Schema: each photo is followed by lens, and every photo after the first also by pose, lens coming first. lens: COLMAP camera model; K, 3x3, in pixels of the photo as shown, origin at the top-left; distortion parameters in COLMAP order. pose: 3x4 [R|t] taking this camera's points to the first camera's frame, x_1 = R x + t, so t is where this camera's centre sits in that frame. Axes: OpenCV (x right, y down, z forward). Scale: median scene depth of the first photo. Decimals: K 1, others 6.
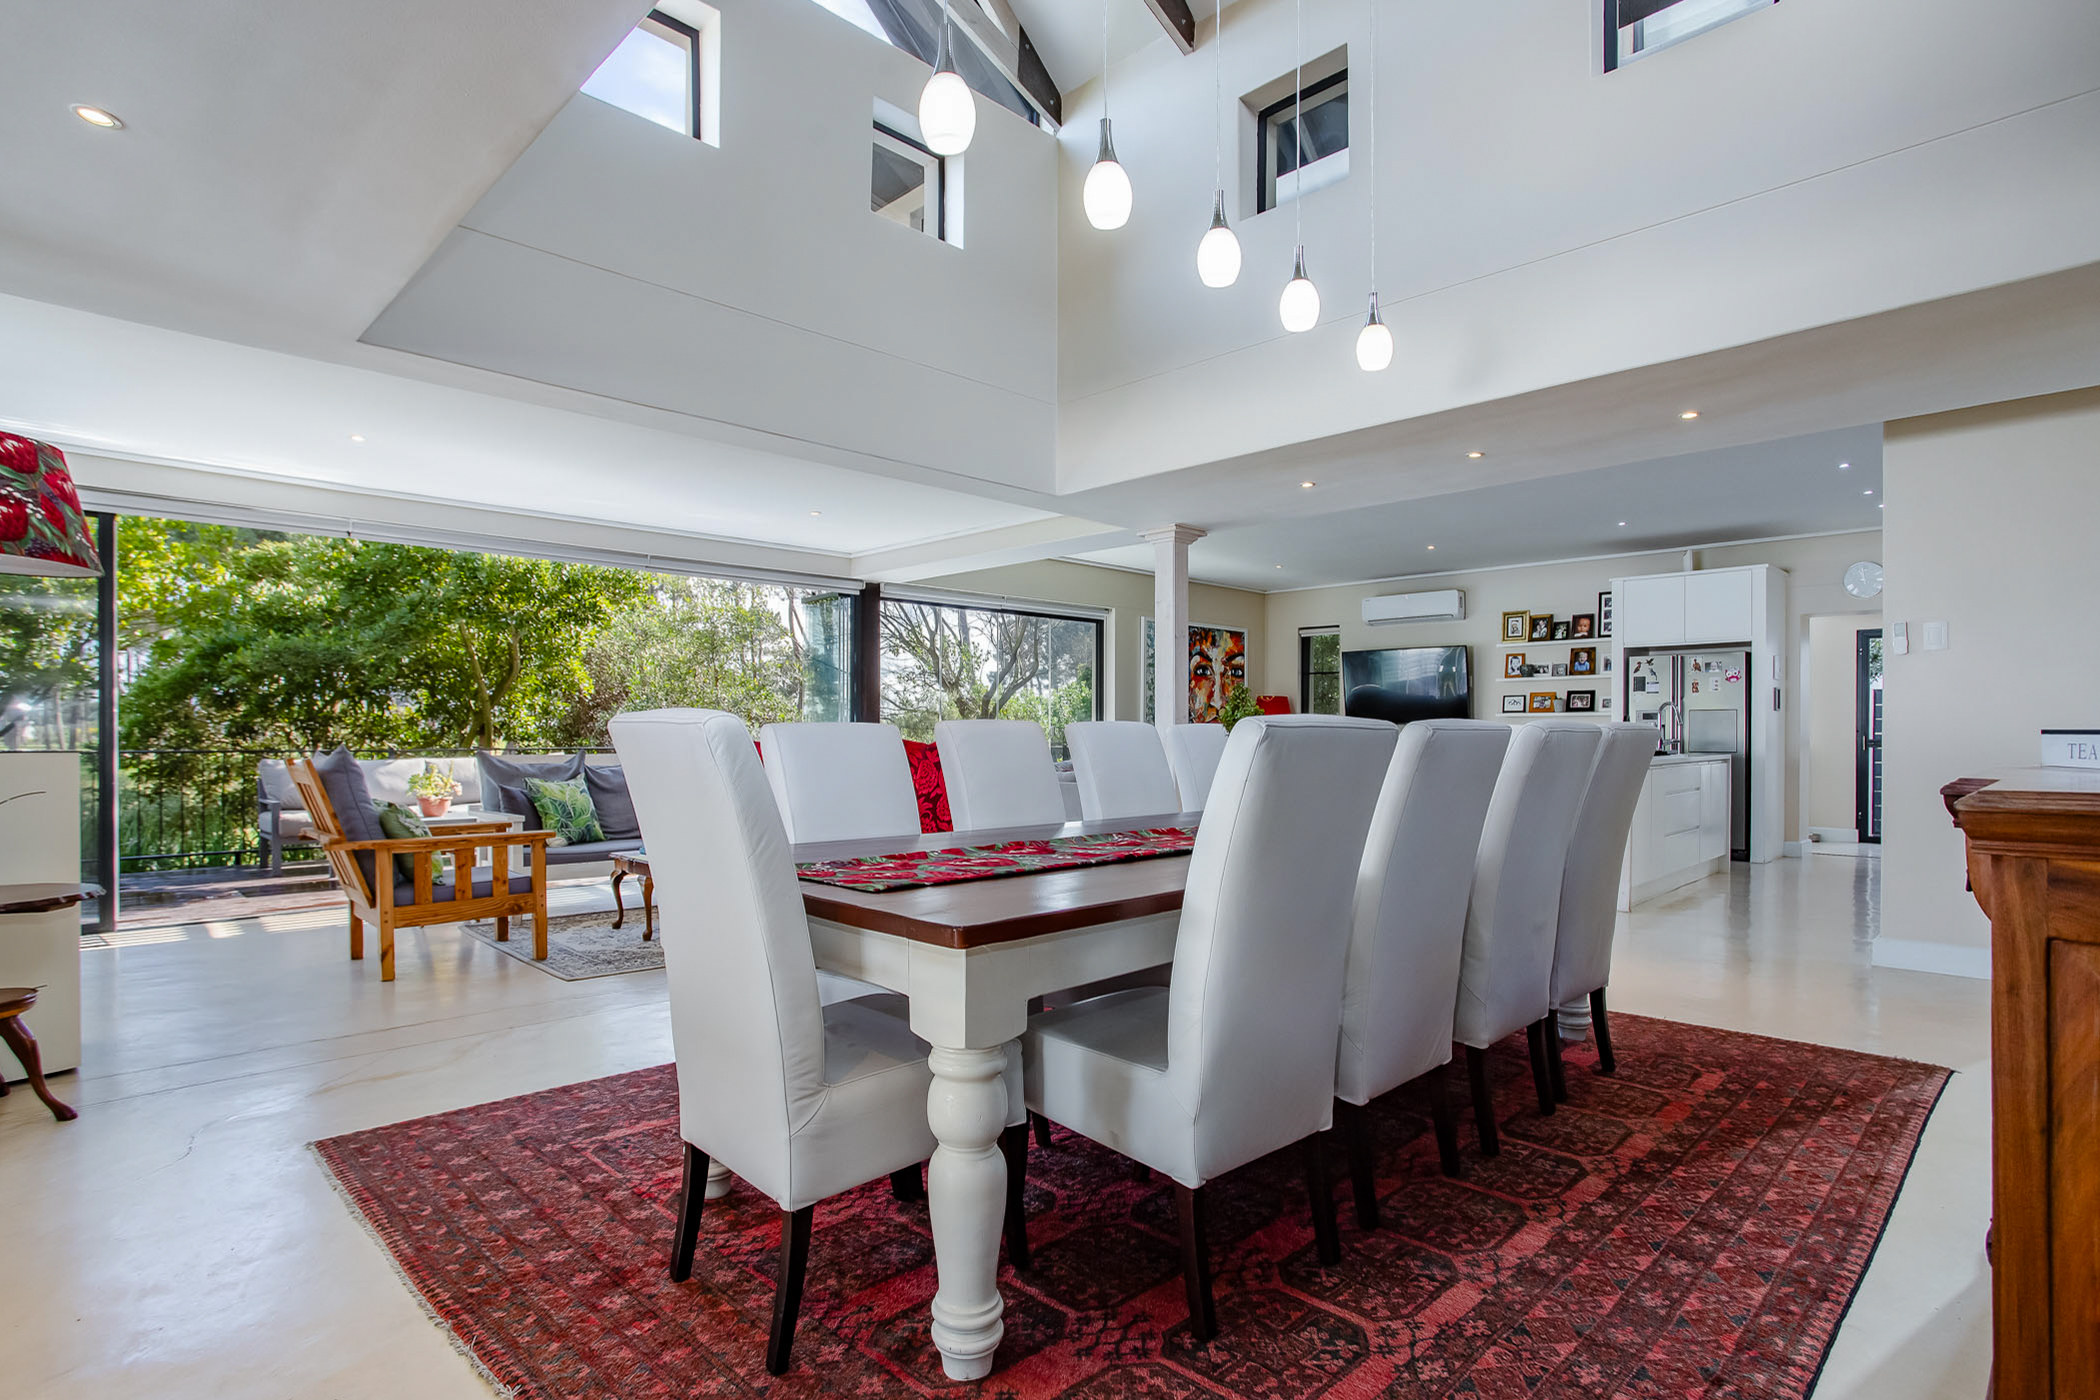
lens RADIAL K [[1009.0, 0, 1074.6], [0, 1009.0, 728.6], [0, 0, 1]] dist [-0.000037, 0.000326]
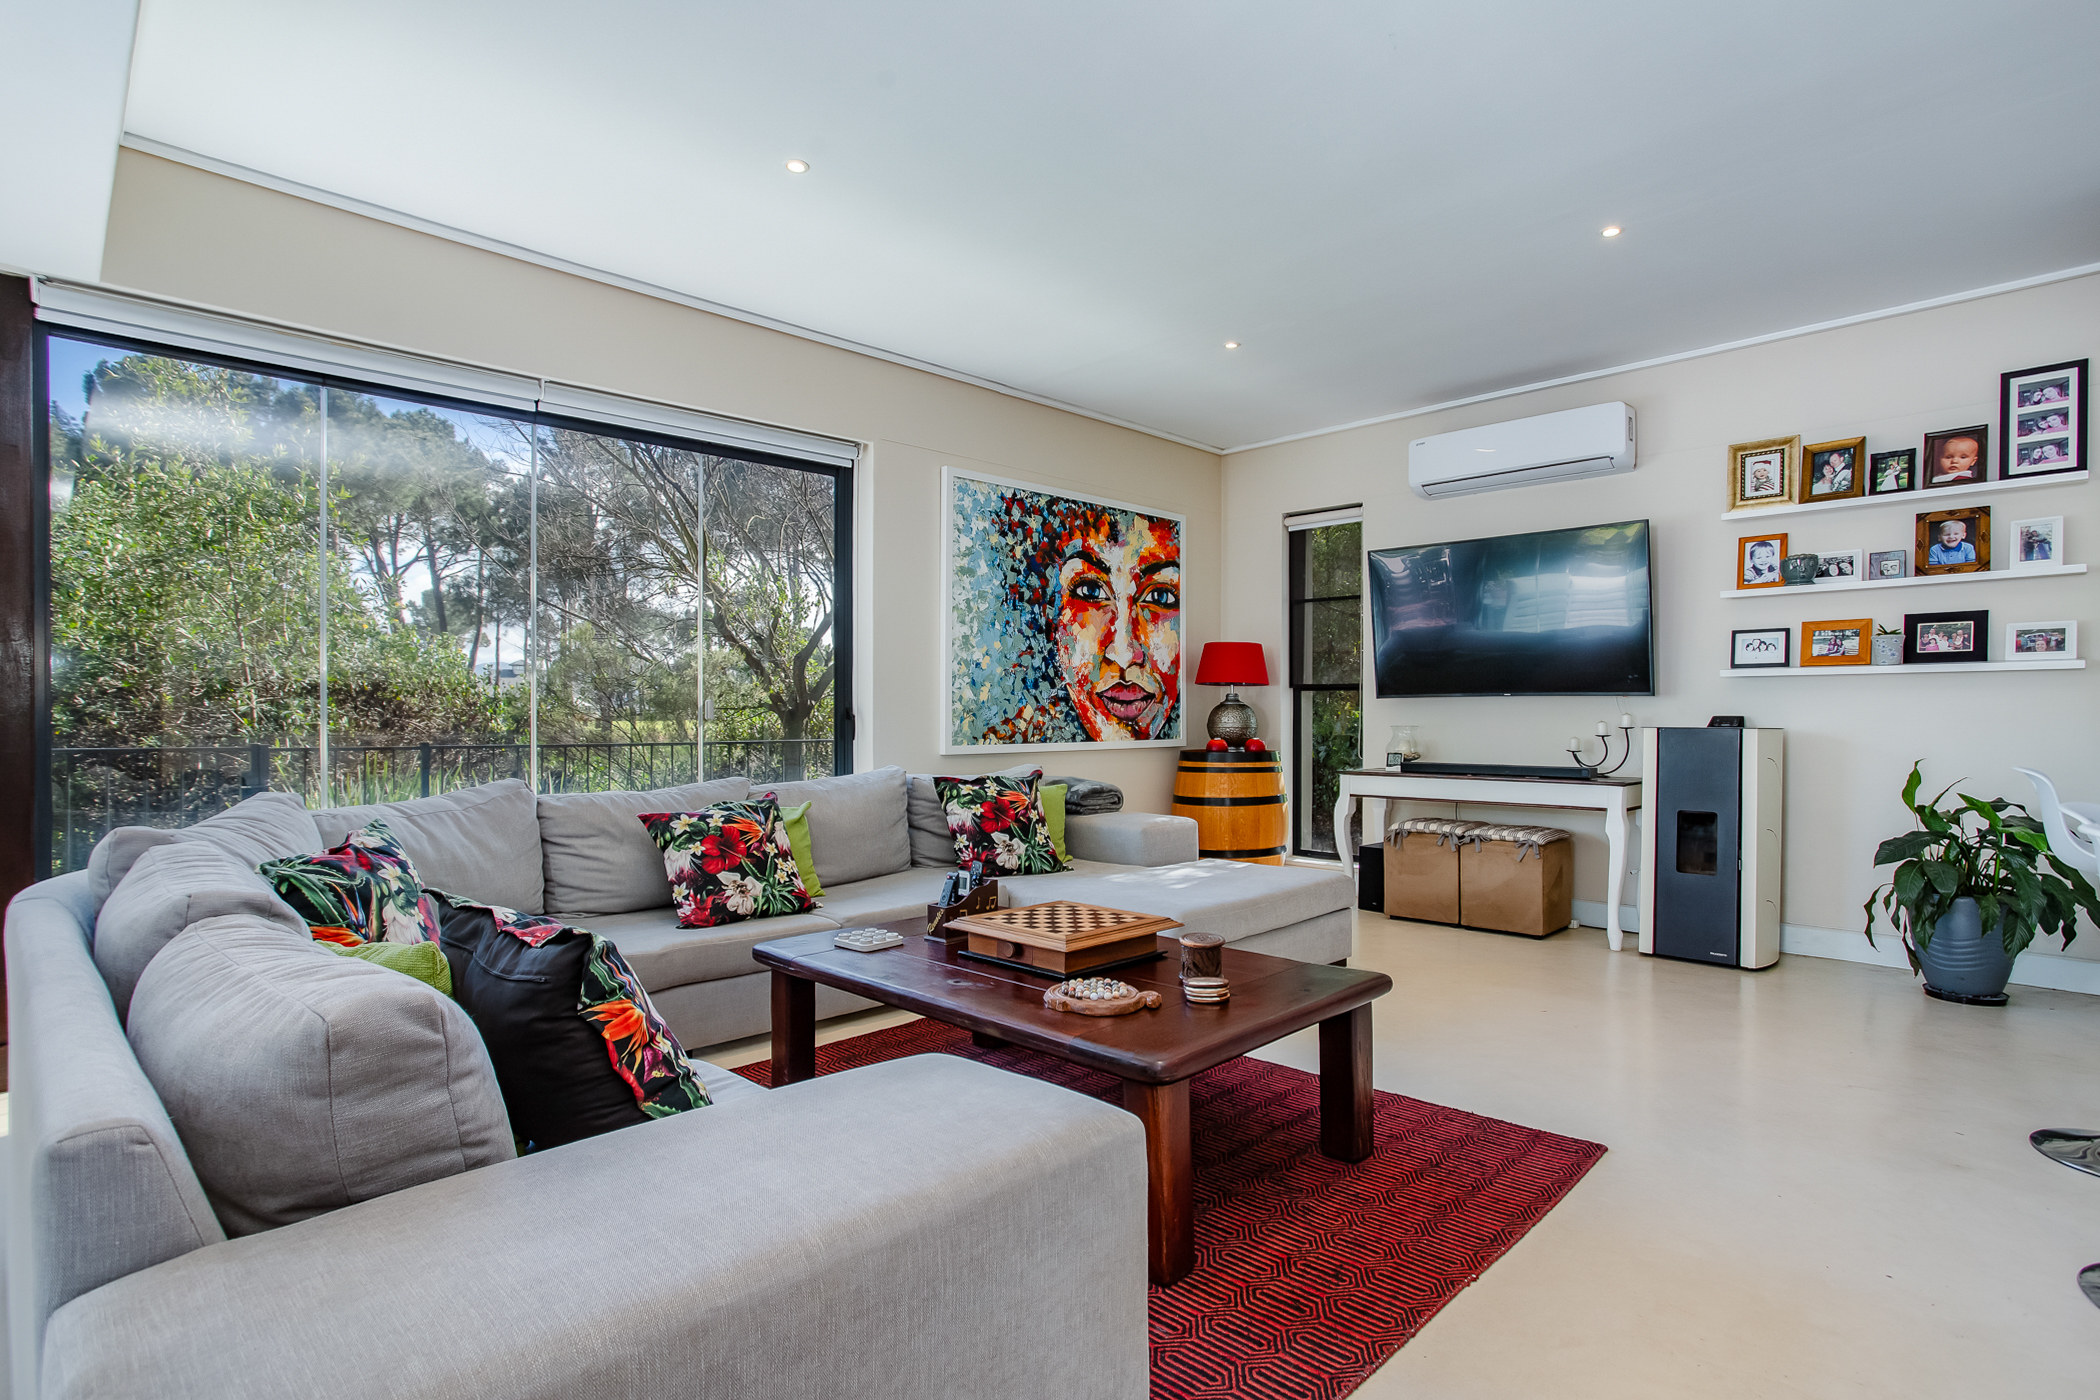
lens RADIAL K [[1050.9, 0, 1050.2], [0, 1050.9, 709.9], [0, 0, 1]] dist [-0.050987, 0.033785]
pose [[0.999924, -0.002856, -0.012018, 0.130337], [0.002852, 0.999996, -0.000335, 0.002117], [0.012019, 0.000301, 0.999928, 0.552784]]
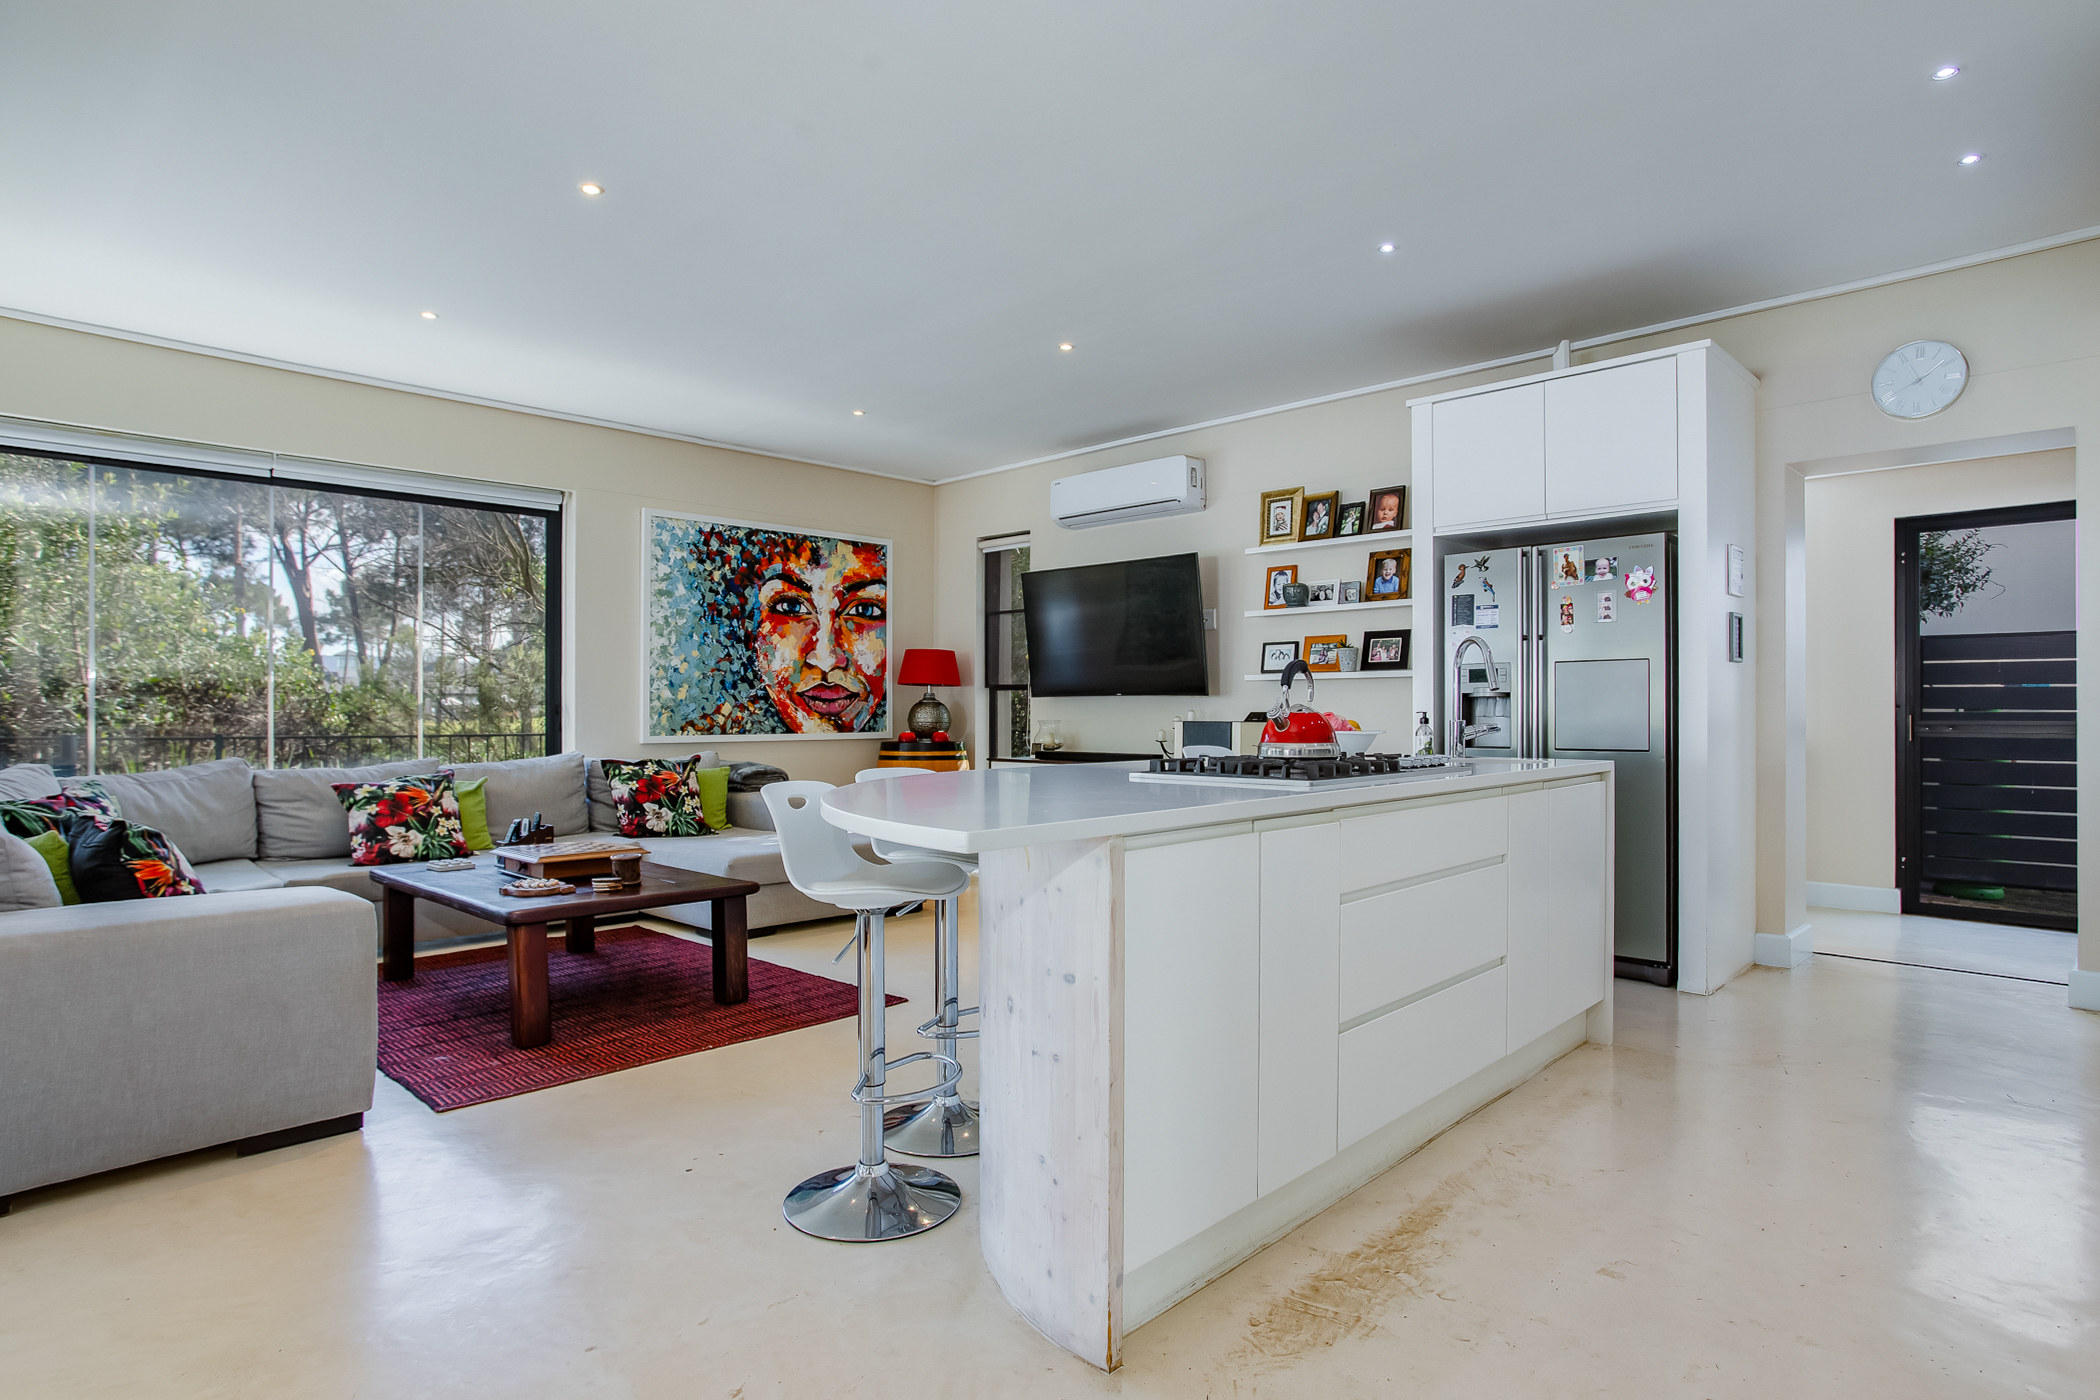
lens RADIAL K [[1106.1, 0, 1020.2], [0, 1106.1, 699.8], [0, 0, 1]] dist [-0.037411, 0.032188]
pose [[0.999996, -0.002614, -0.001254, 0.300922], [0.002606, 0.999977, -0.006274, 0.002333], [0.001271, 0.006270, 0.999980, 0.405142]]
